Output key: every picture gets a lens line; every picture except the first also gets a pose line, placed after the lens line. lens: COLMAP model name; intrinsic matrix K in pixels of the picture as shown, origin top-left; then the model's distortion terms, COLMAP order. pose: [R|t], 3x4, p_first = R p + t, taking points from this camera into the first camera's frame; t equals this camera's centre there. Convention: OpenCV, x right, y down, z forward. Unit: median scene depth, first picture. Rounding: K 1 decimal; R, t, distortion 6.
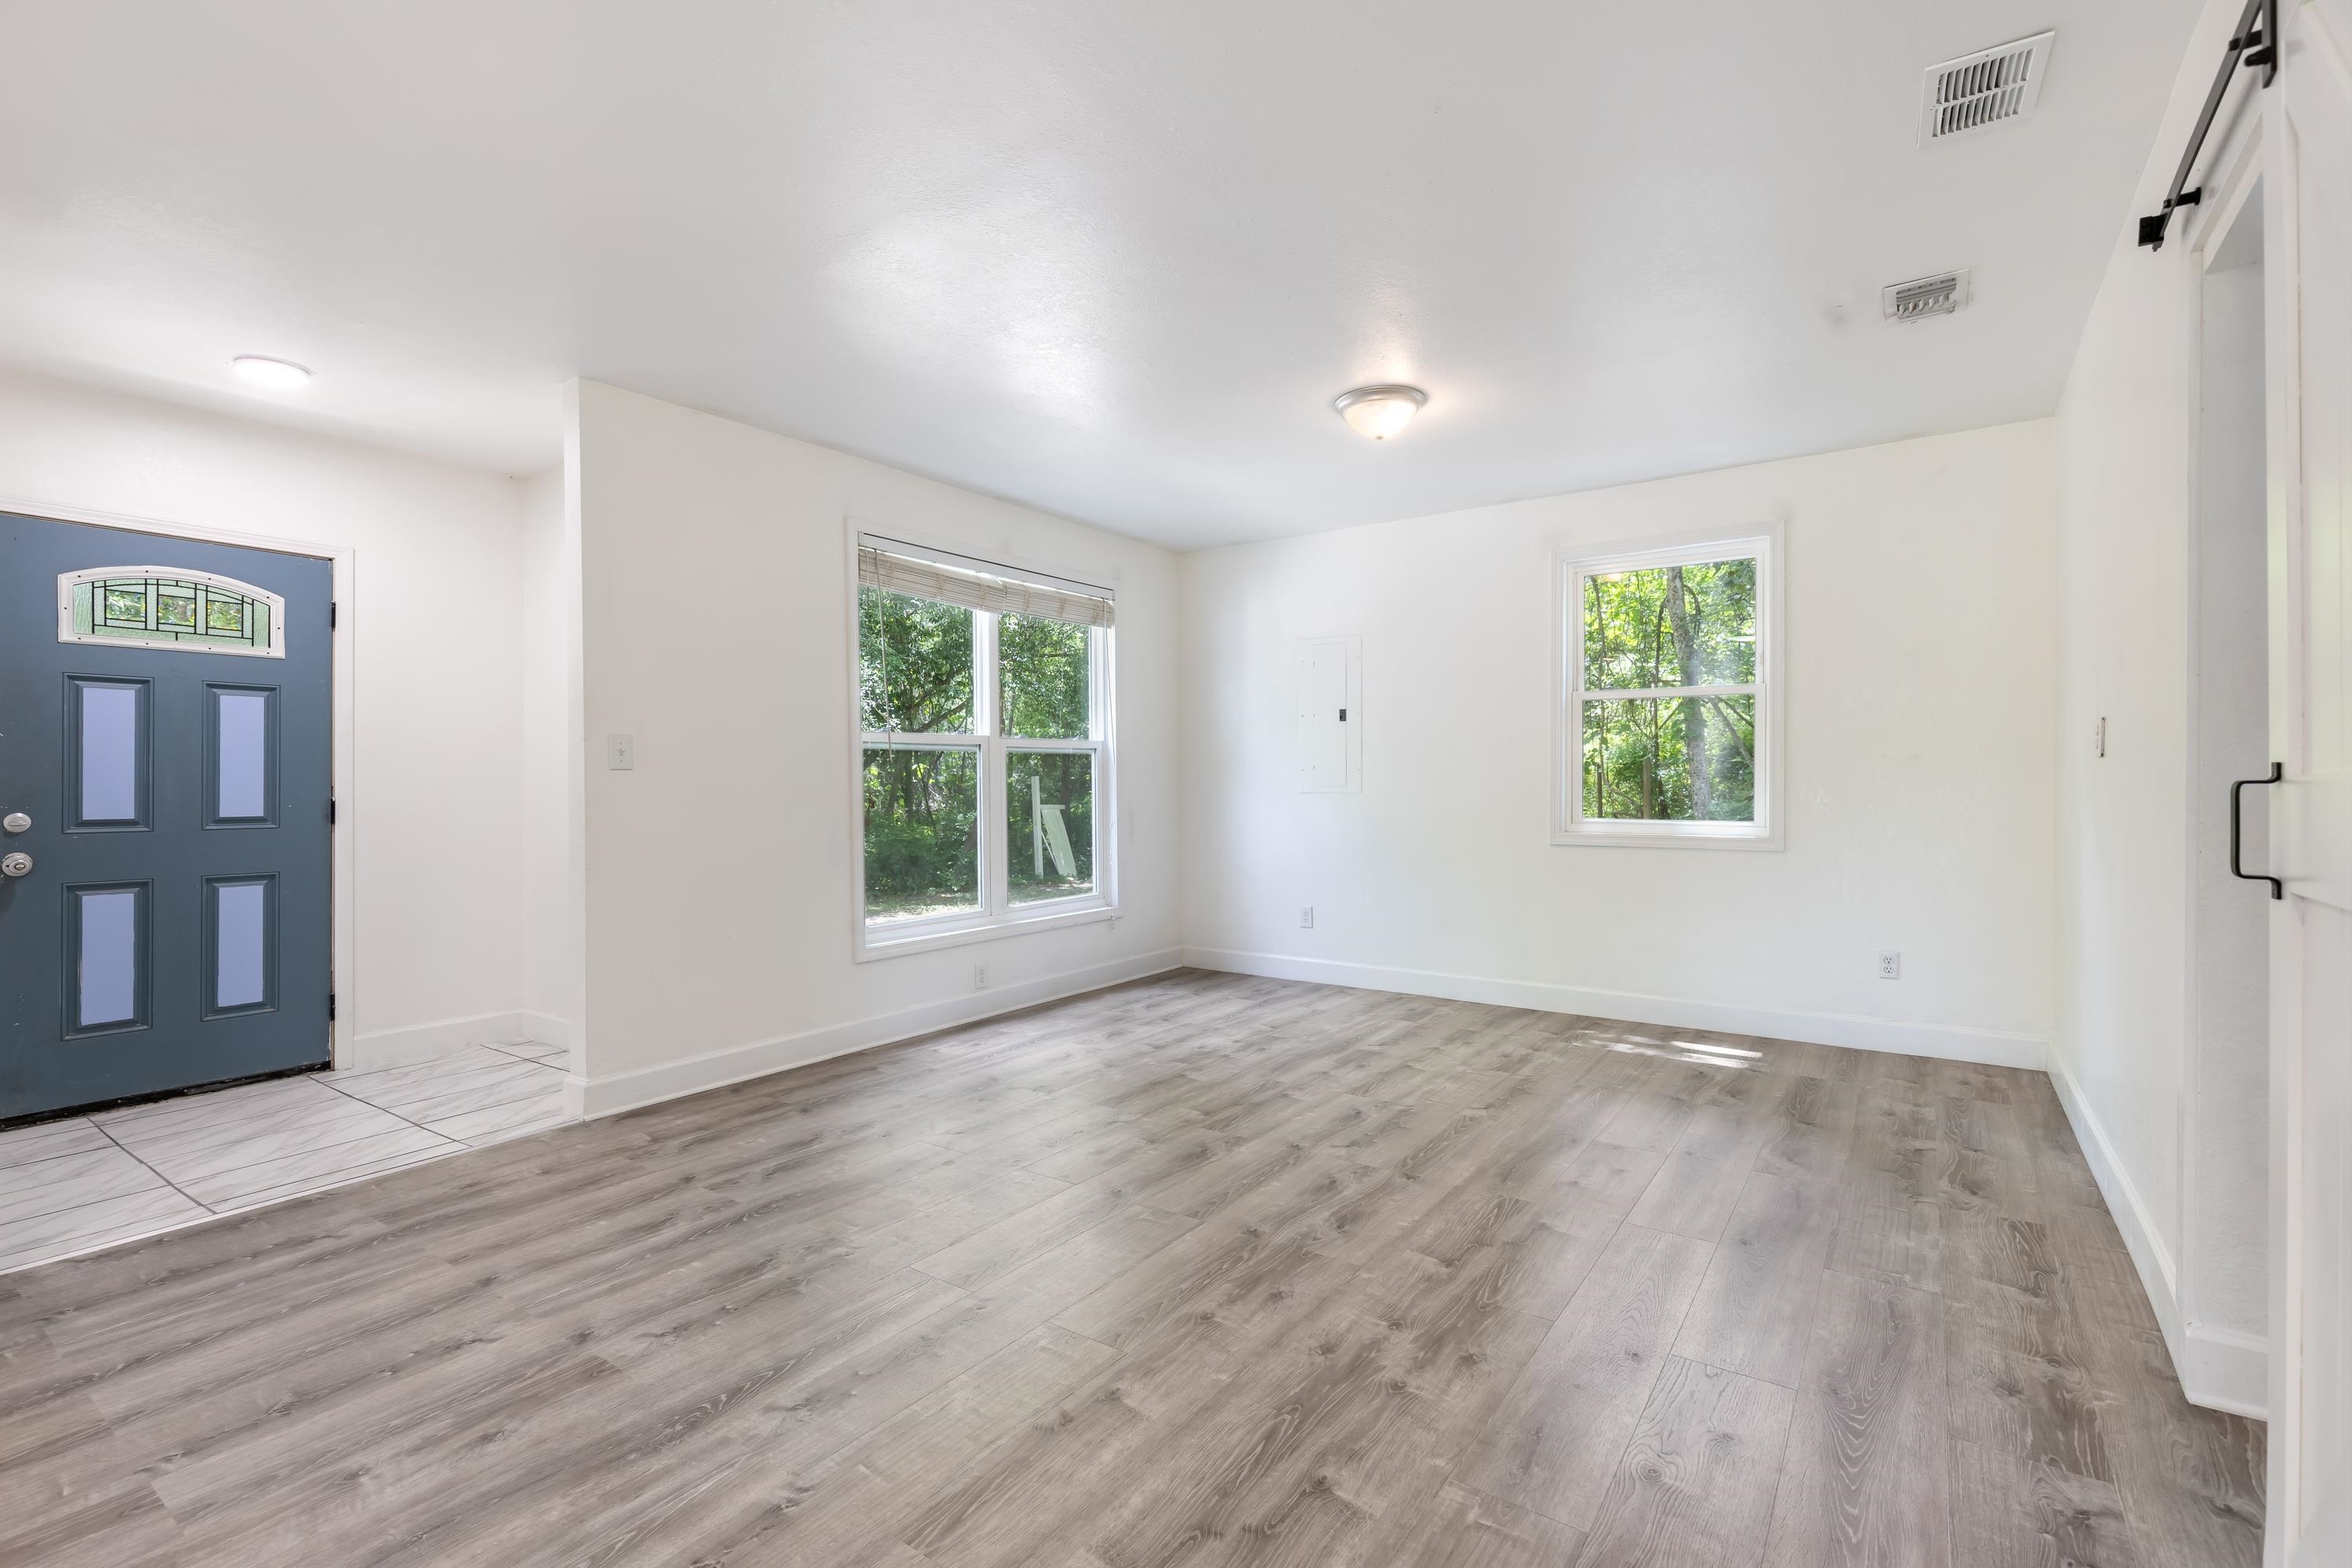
lens RADIAL K [[1057.5, 0, 1178.5], [0, 1057.5, 781.7], [0, 0, 1]] dist [0.010613, -0.001042]
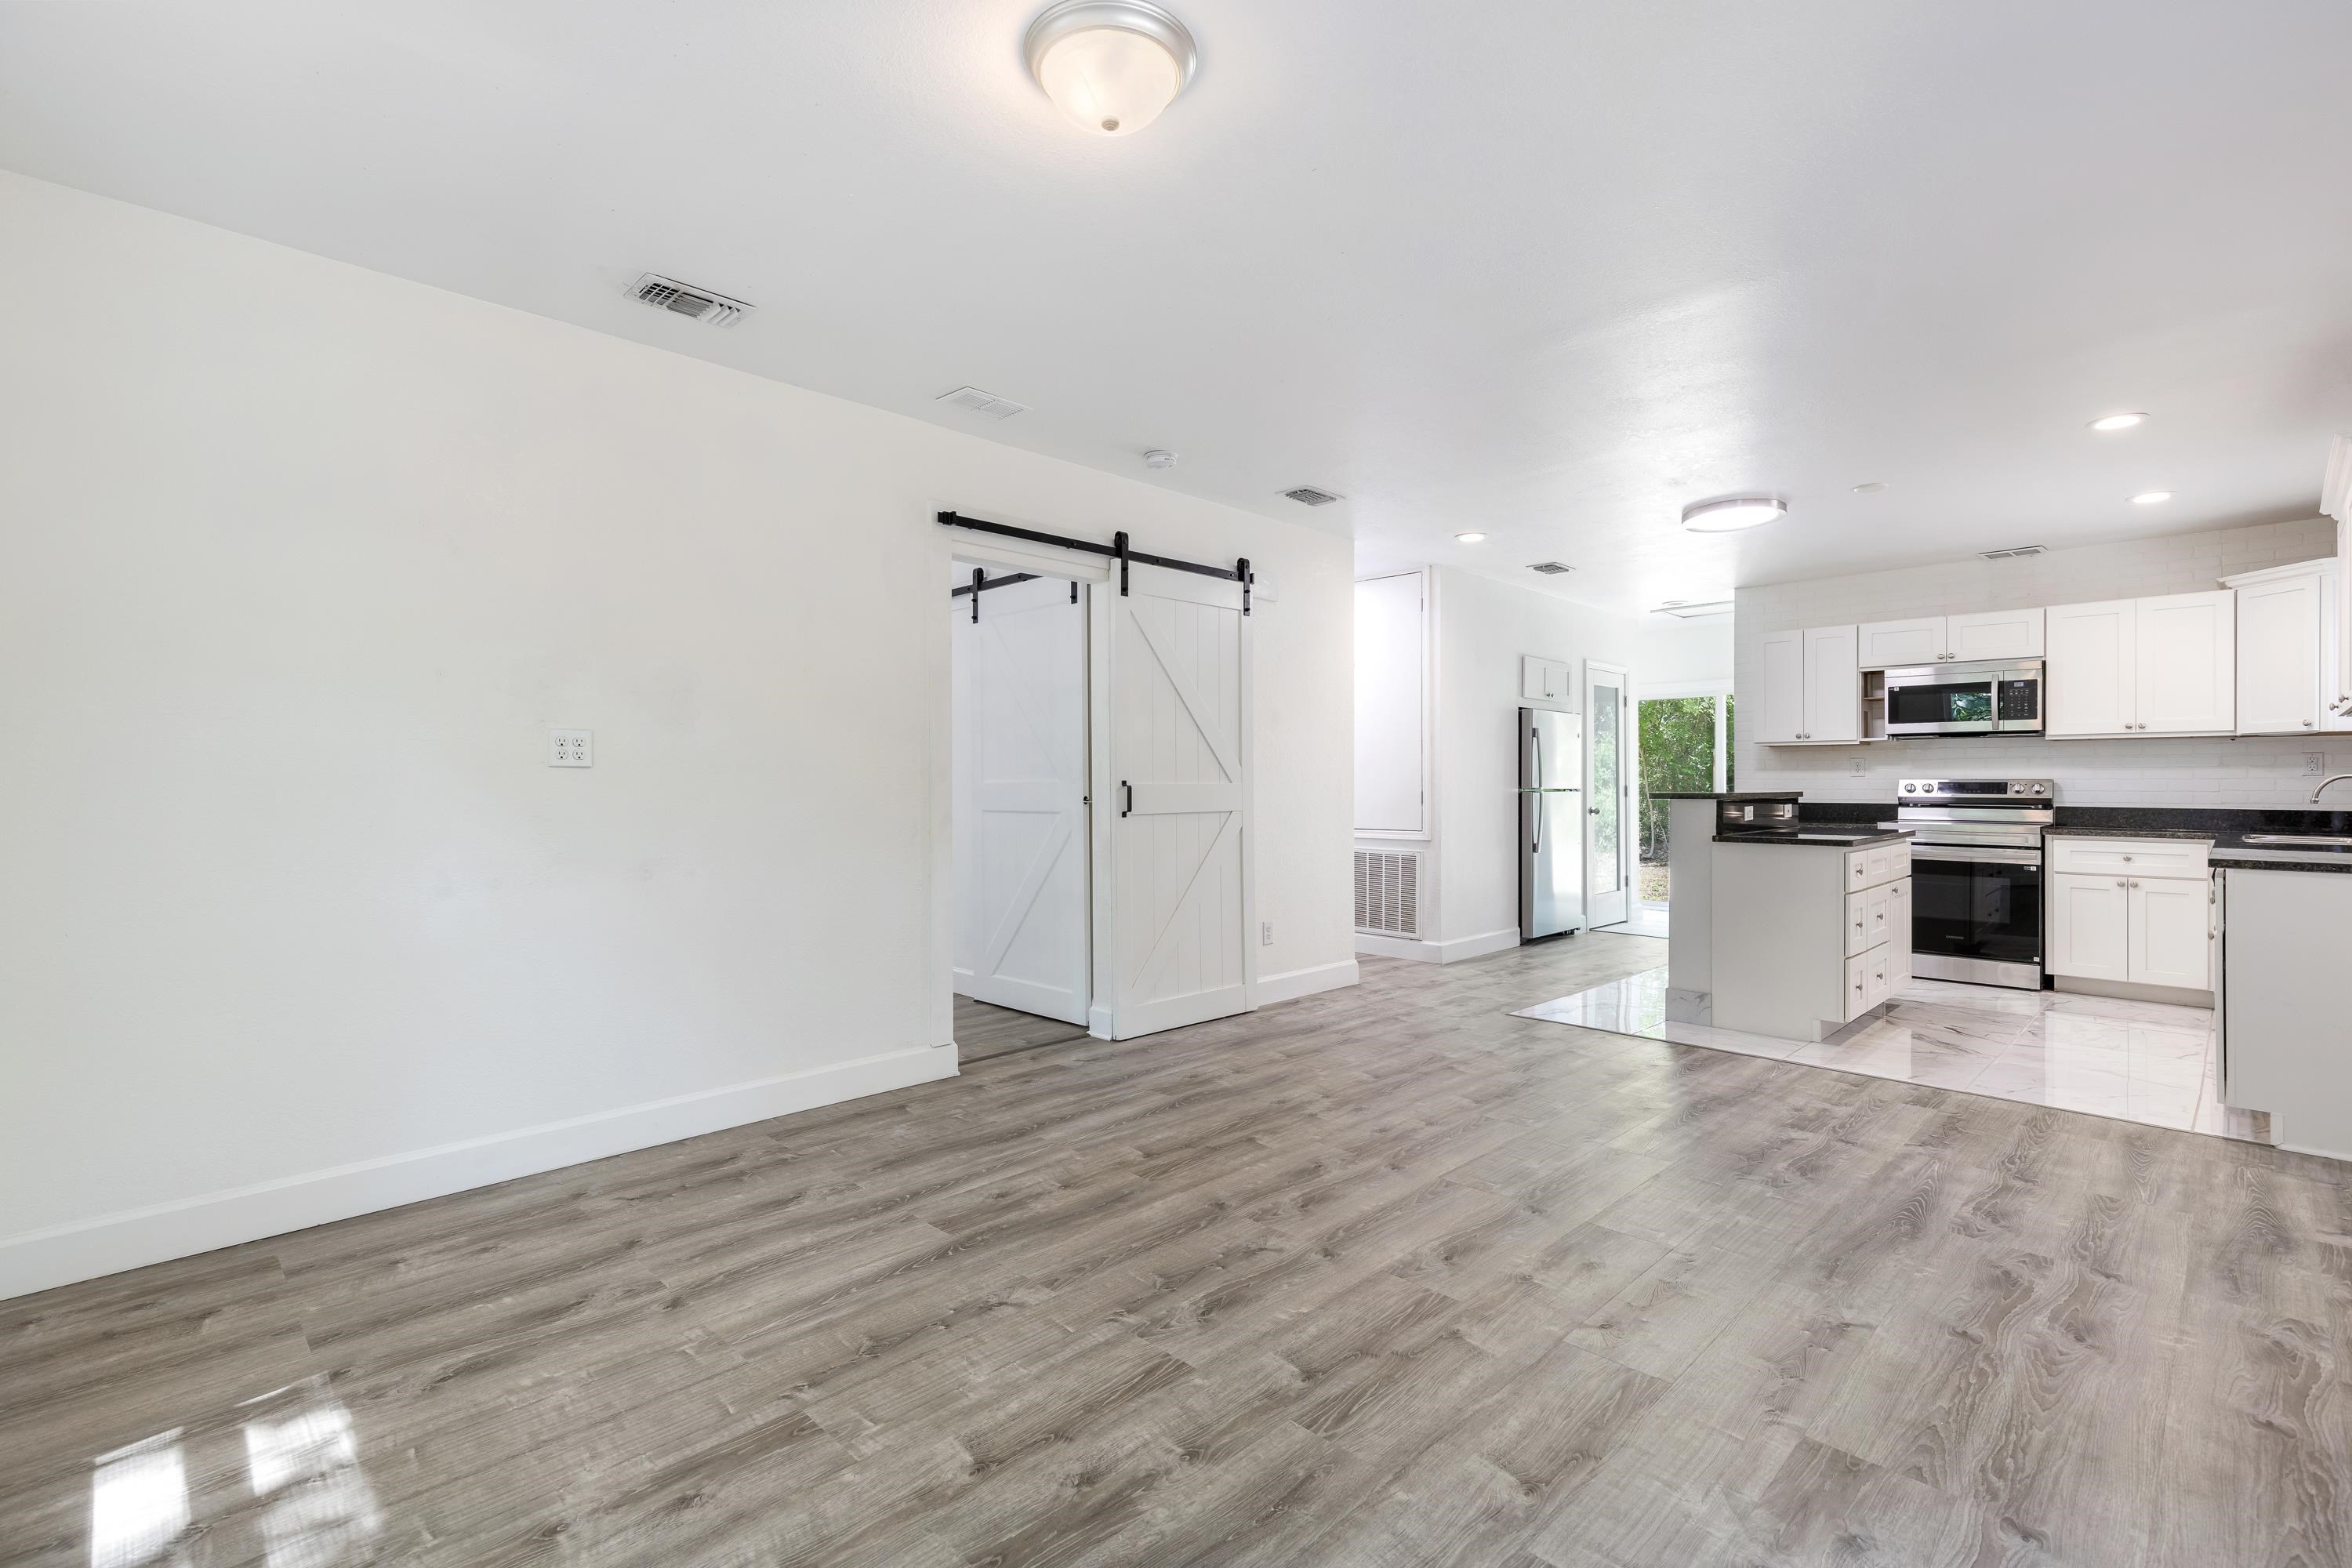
lens RADIAL K [[1052.2, 0, 1176.0], [0, 1052.2, 784.0], [0, 0, 1]] dist [0.010980, -0.000732]
pose [[-0.984259, 0.006876, 0.176596, 0.095022], [0.007370, 0.999971, 0.002141, -0.005415], [-0.176576, 0.003409, -0.984281, 2.080931]]
